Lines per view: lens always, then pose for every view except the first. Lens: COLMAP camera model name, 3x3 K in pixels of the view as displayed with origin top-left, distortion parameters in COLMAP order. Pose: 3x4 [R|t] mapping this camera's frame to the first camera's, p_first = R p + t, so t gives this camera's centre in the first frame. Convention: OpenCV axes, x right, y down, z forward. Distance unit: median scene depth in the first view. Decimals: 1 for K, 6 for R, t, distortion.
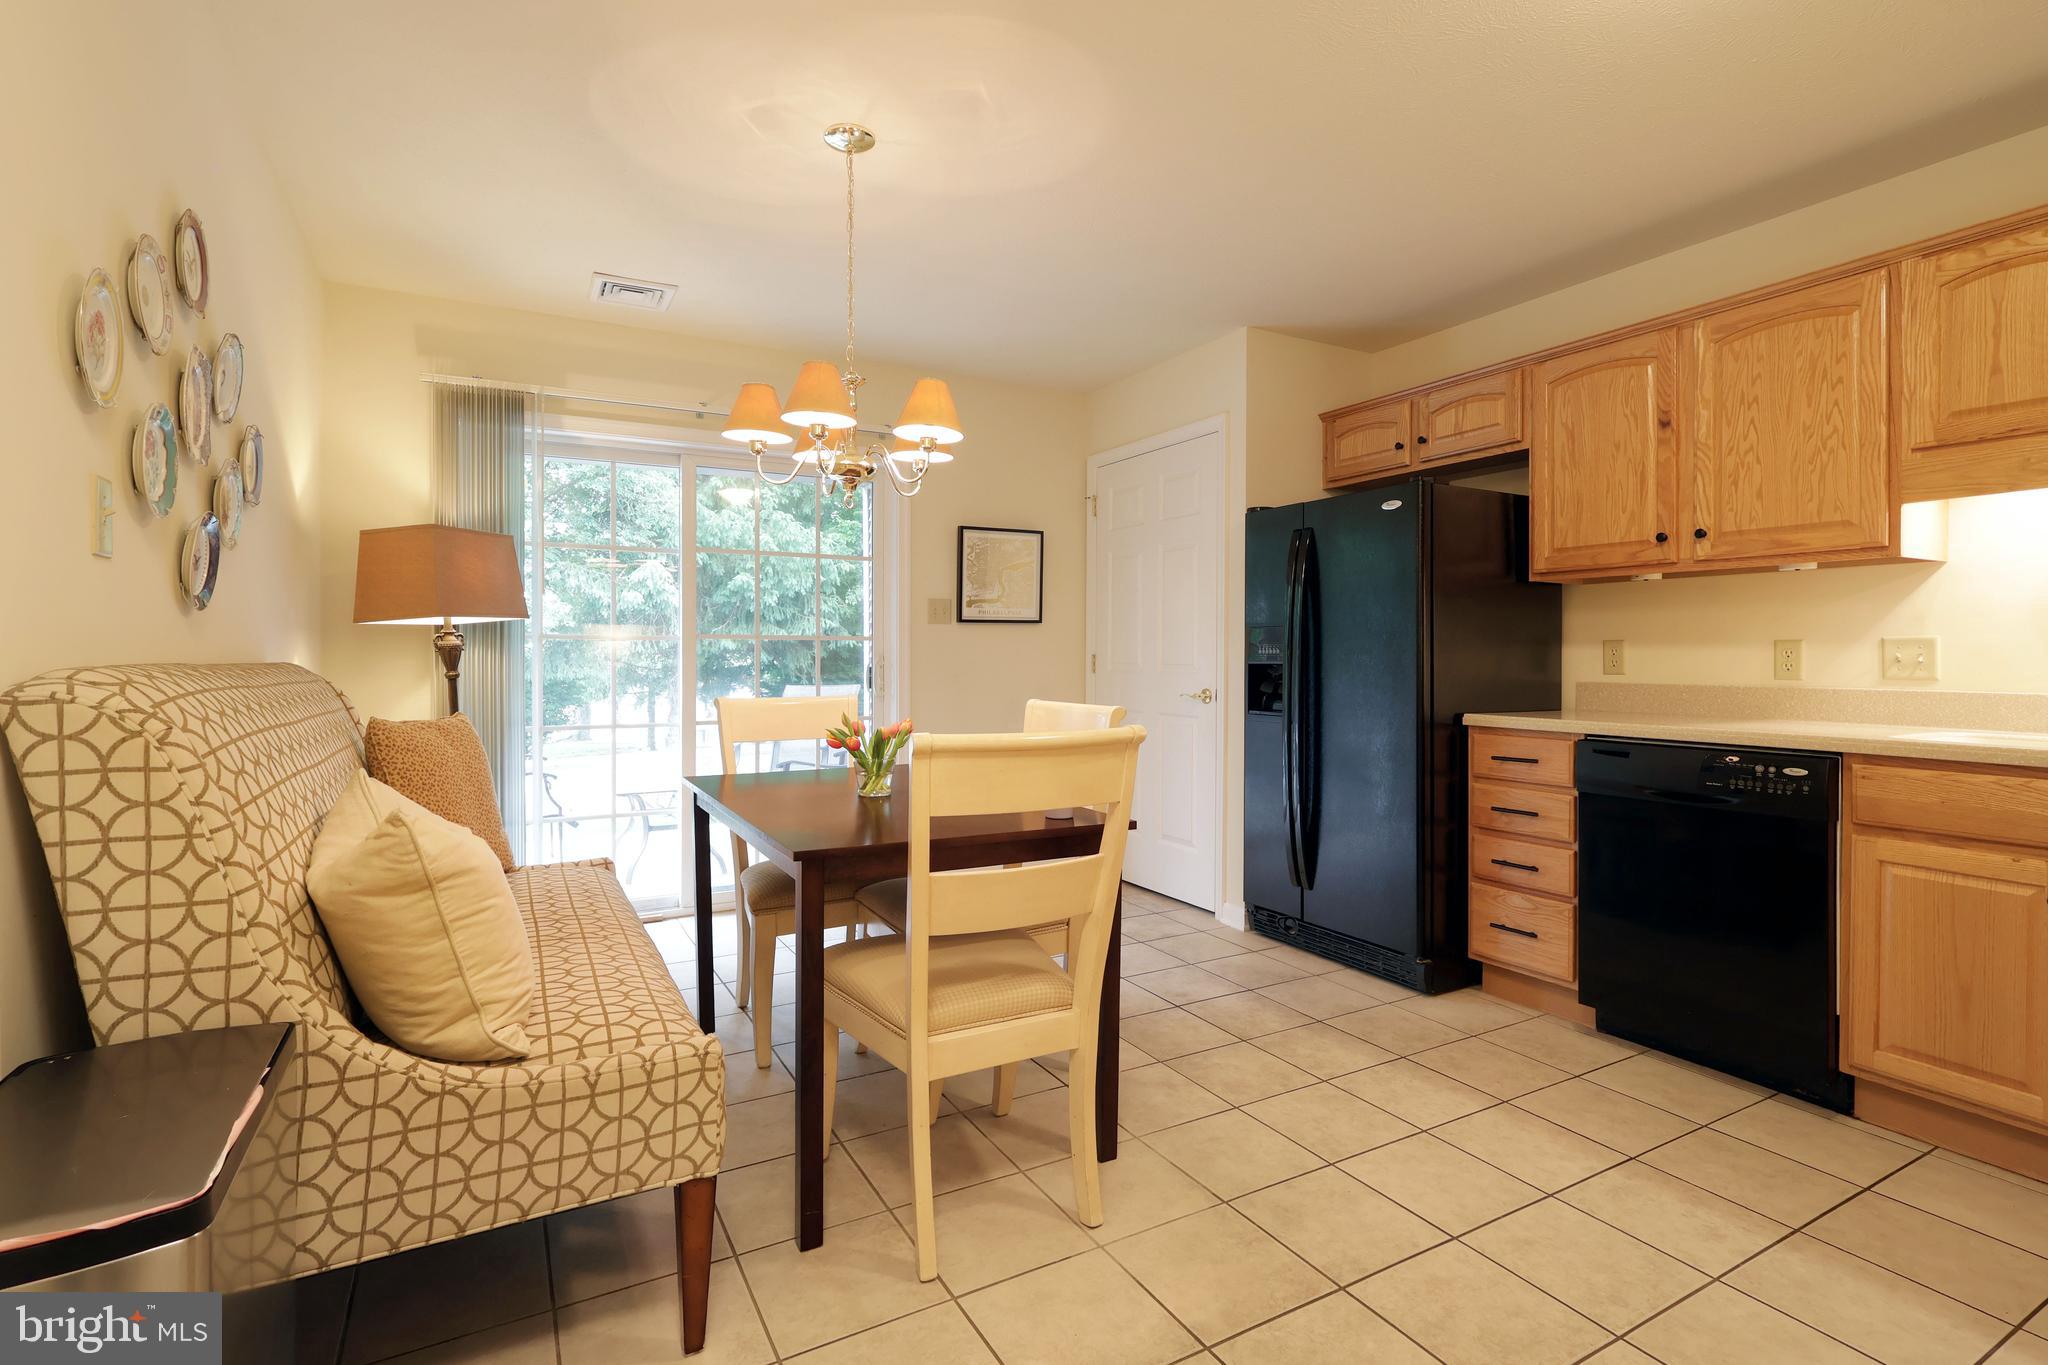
lens RADIAL K [[960.9, 0, 1017.9], [0, 960.9, 653.2], [0, 0, 1]] dist [0.002138, 0.001303]
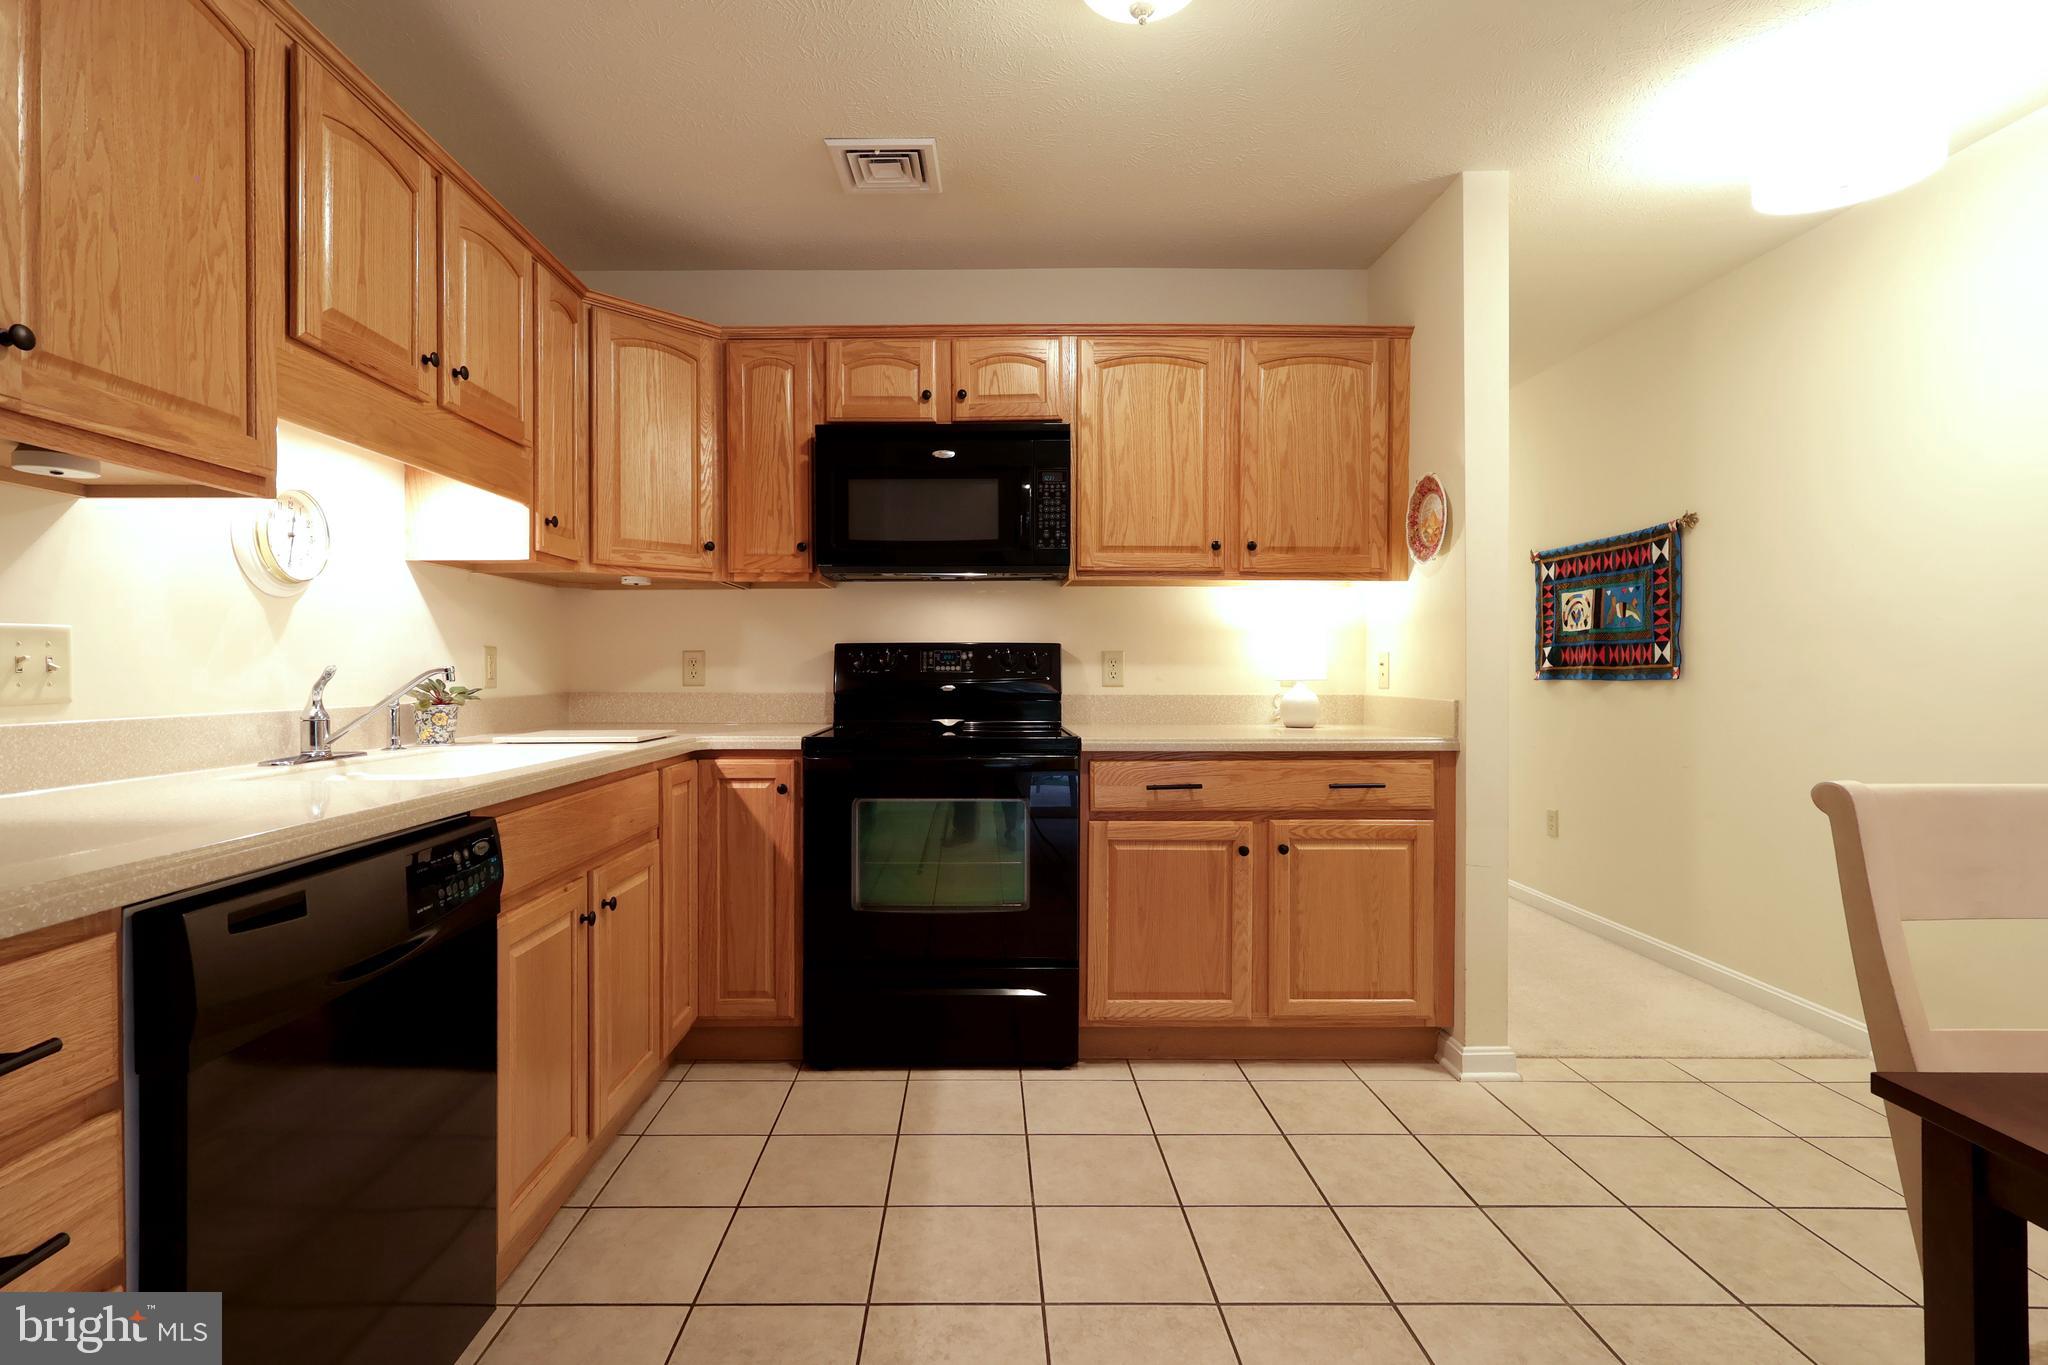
lens RADIAL K [[959.3, 0, 976.5], [0, 959.3, 675.5], [0, 0, 1]] dist [0.000664, 0.000540]
pose [[-0.871334, -0.005532, 0.490659, 0.189069], [-0.002563, 0.999974, 0.006722, 0.006255], [-0.490683, 0.004600, -0.871326, 1.135565]]
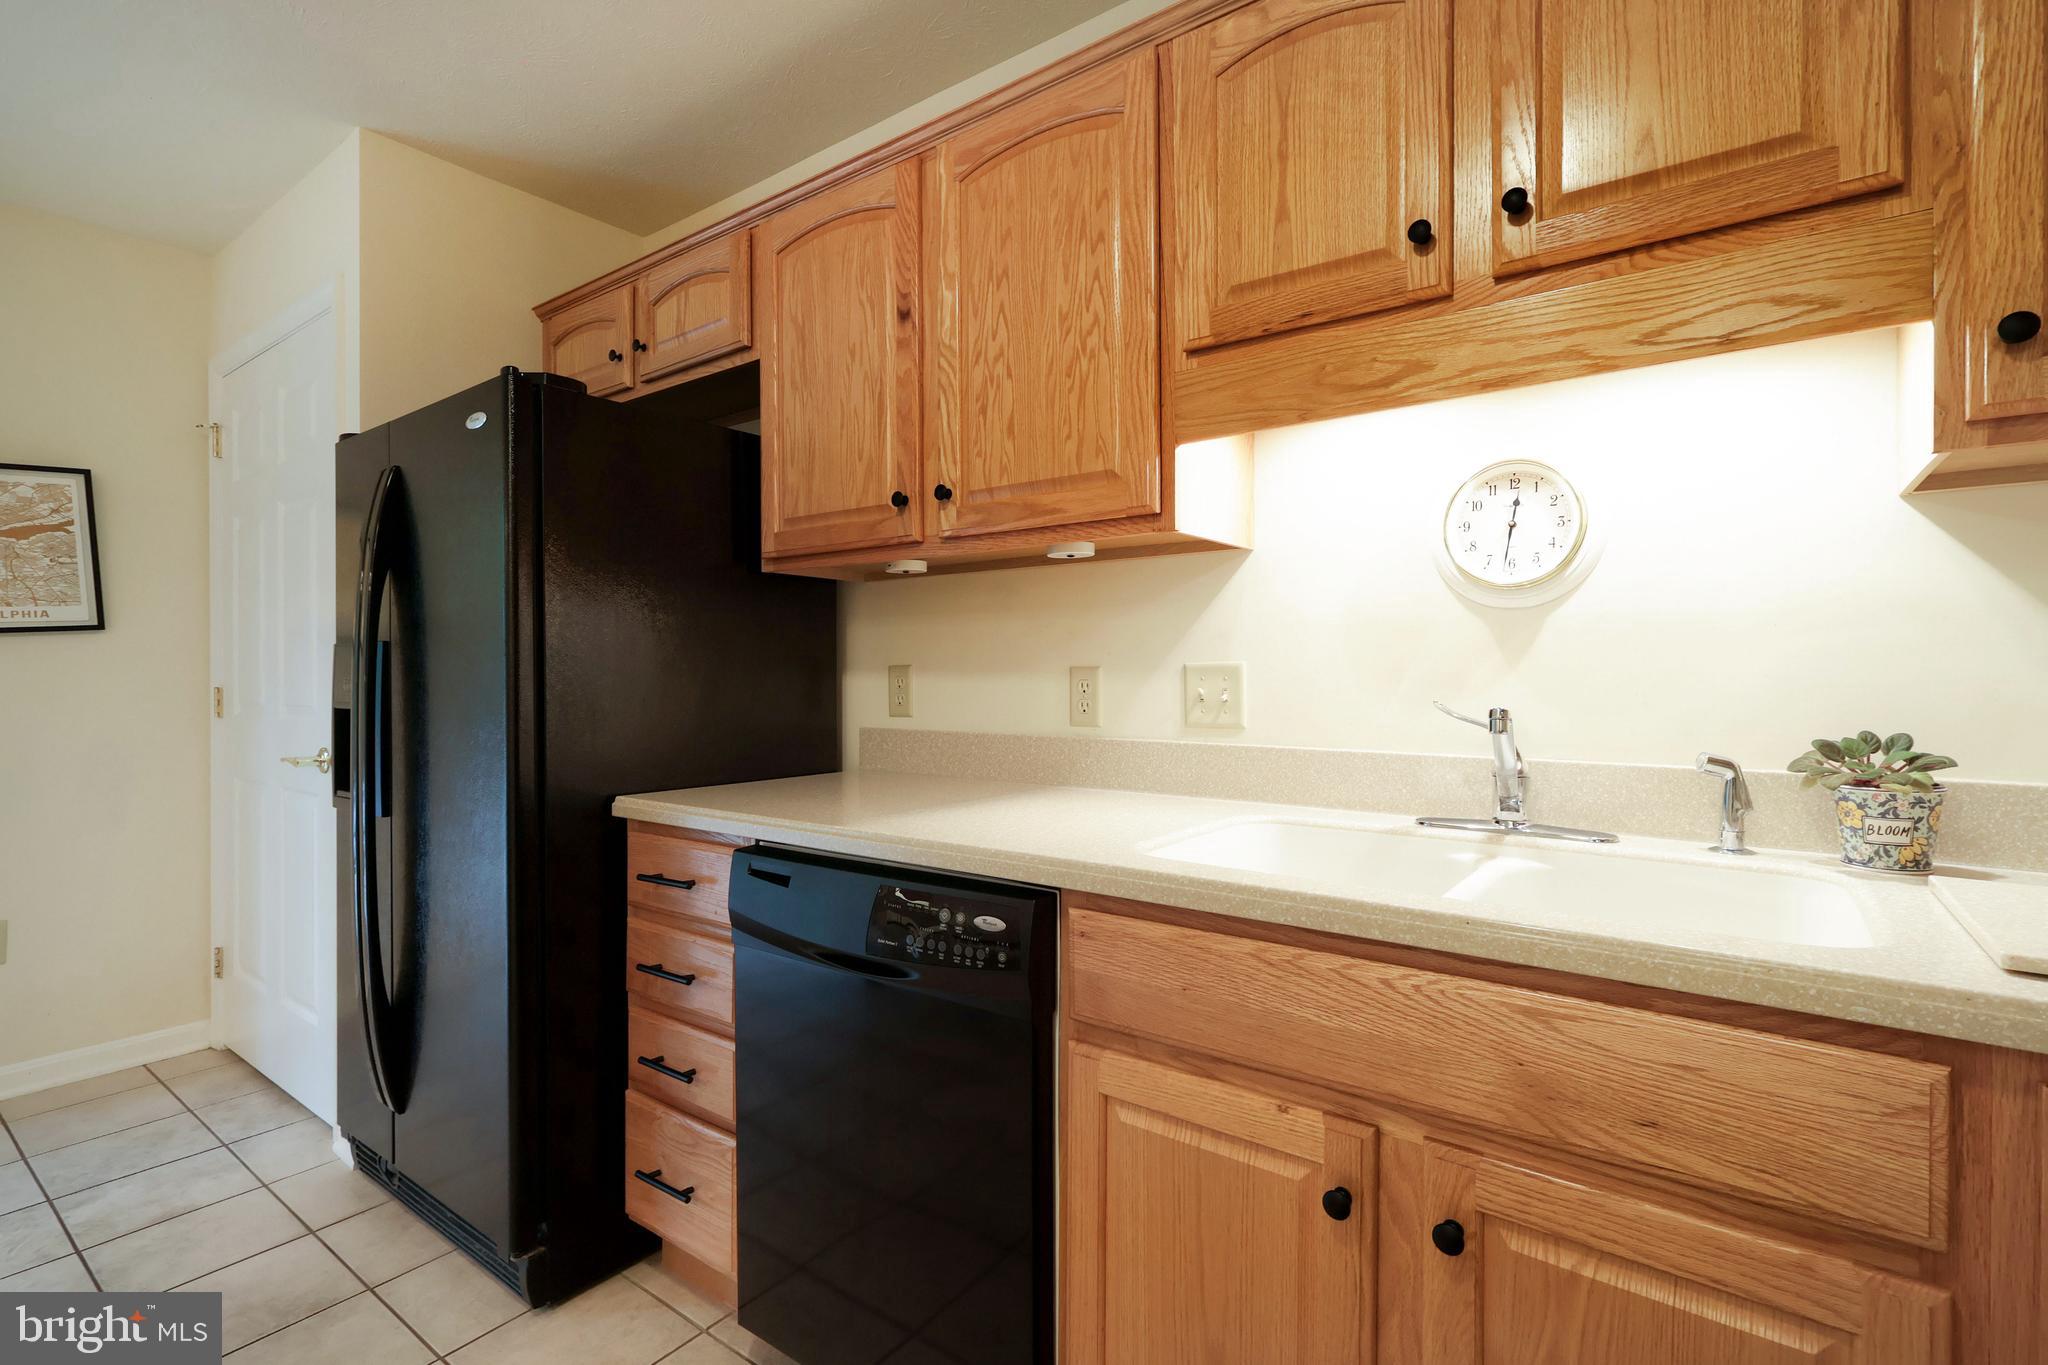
lens RADIAL K [[957.1, 0, 1014.4], [0, 957.1, 672.6], [0, 0, 1]] dist [0.001066, 0.000574]
pose [[0.915063, -0.007990, 0.403232, 0.502379], [0.006453, 0.999966, 0.005170, -0.013635], [-0.403260, -0.002129, 0.915083, 0.425292]]
